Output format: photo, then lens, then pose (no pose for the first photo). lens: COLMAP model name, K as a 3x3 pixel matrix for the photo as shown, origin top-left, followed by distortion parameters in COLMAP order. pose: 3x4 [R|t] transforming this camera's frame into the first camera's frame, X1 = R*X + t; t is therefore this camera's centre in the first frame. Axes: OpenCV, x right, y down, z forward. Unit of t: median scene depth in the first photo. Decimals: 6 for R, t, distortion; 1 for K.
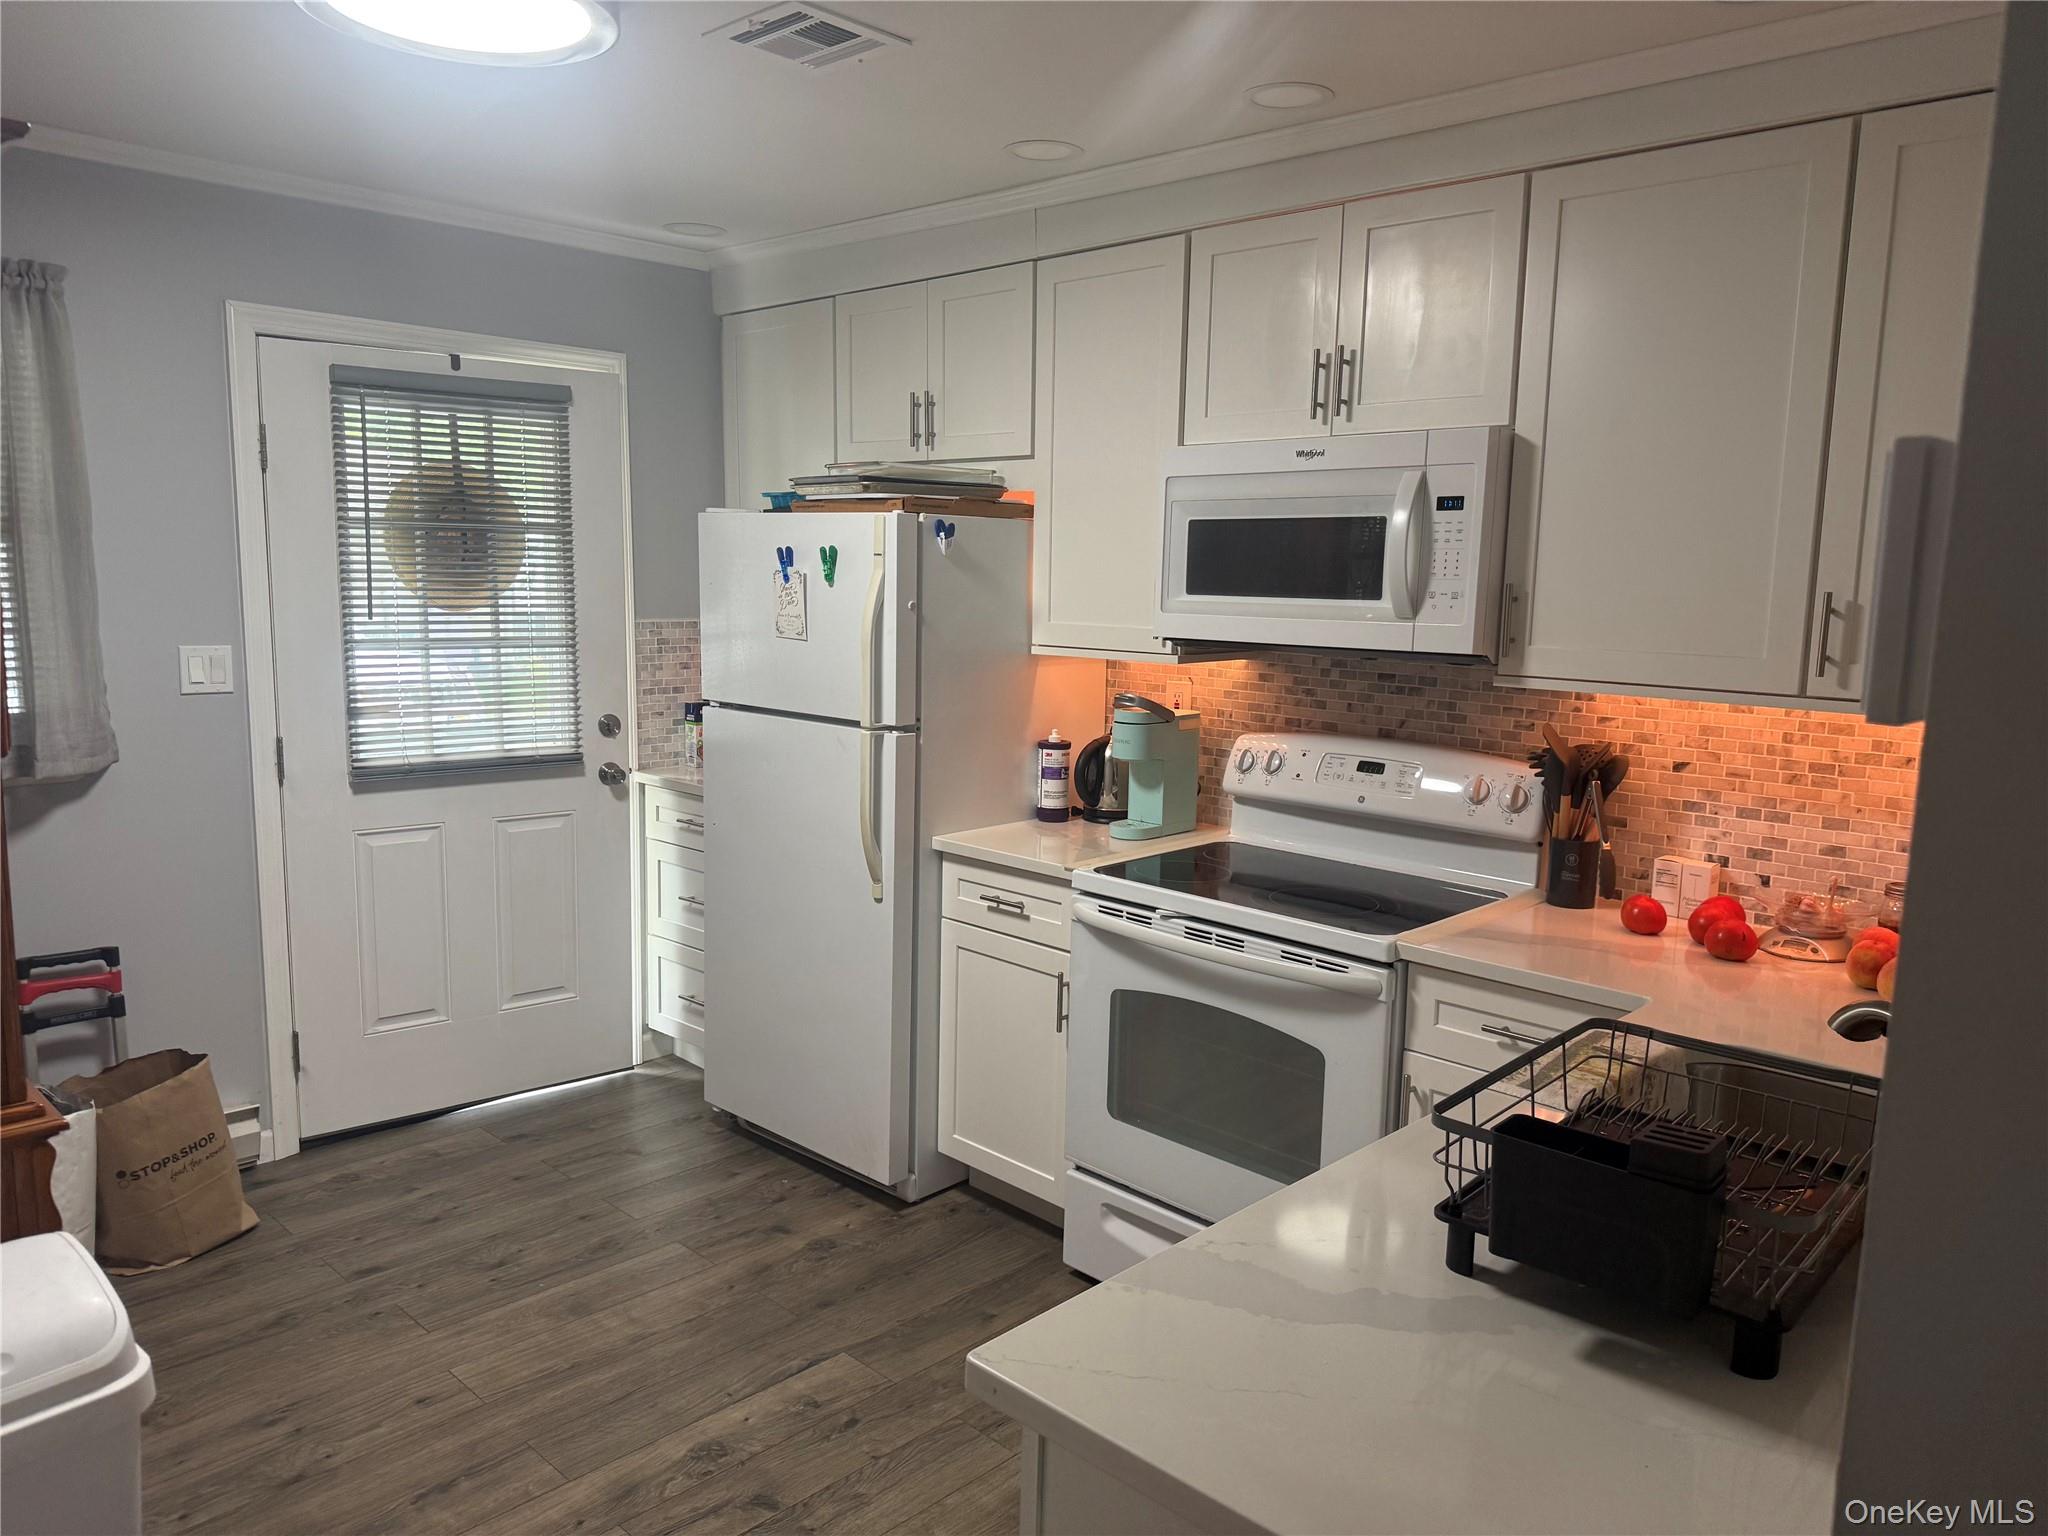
lens RADIAL K [[1443.3, 0, 1027.7], [0, 1443.3, 771.9], [0, 0, 1]] dist [-0.000290, -0.002720]
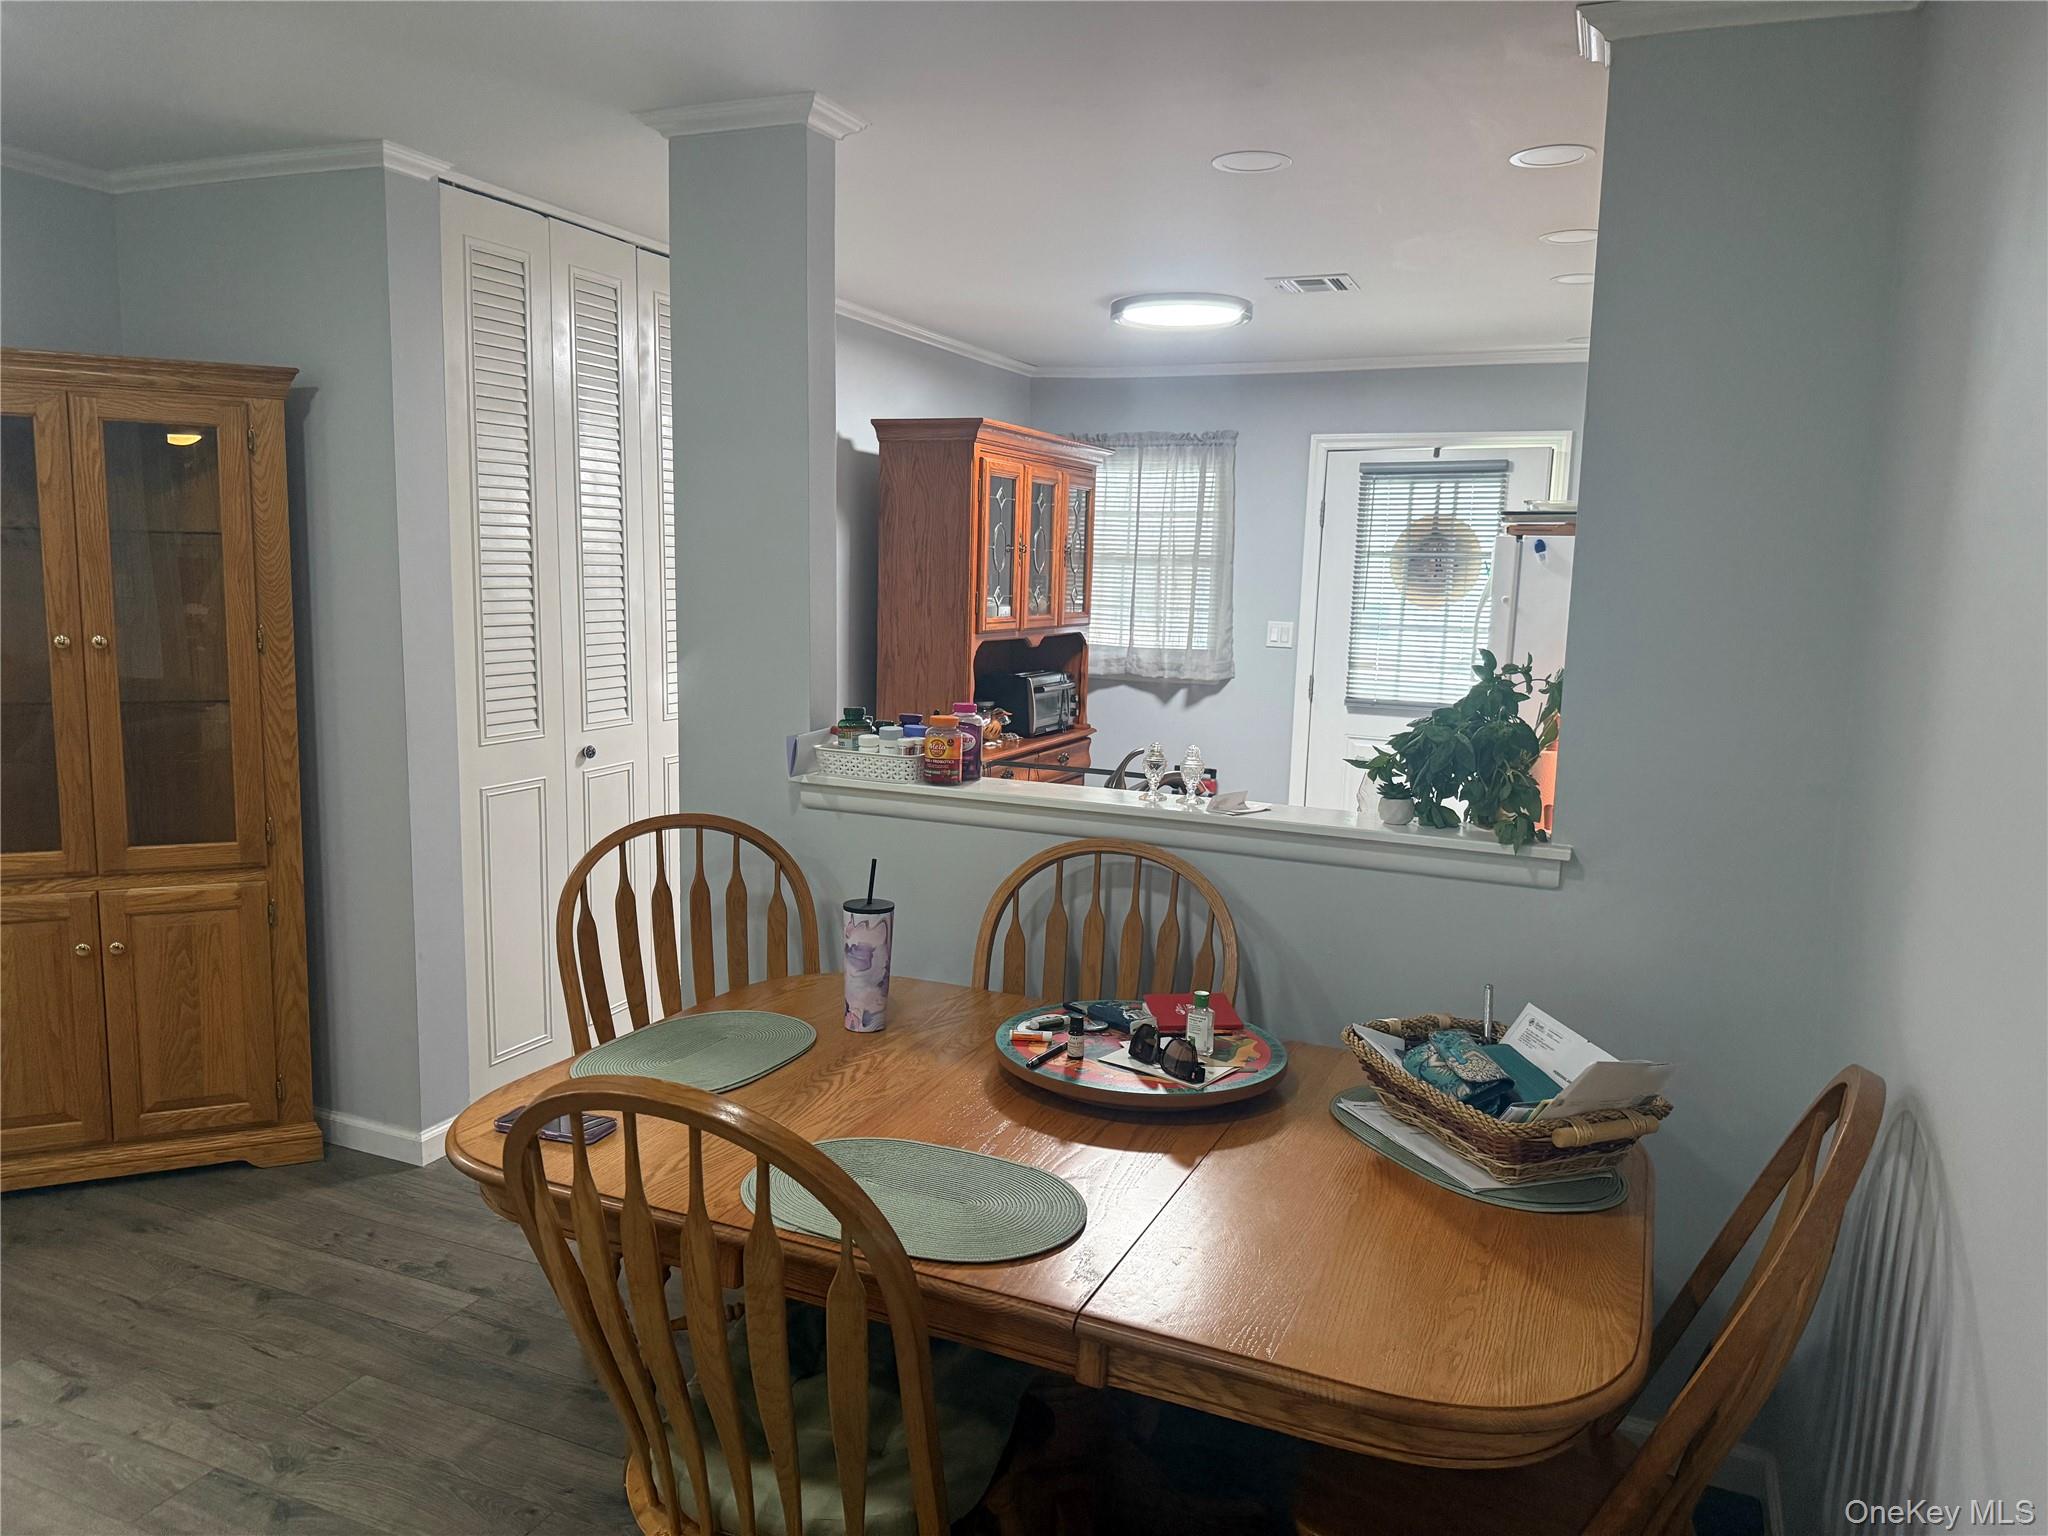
lens RADIAL K [[1443.3, 0, 1022.7], [0, 1443.3, 775.7], [0, 0, 1]] dist [-0.000290, -0.002720]
pose [[0.331318, 0.115284, -0.936450, 1.009284], [-0.147417, 0.986643, 0.069306, 0.027016], [0.931931, 0.115086, 0.343888, 0.063417]]
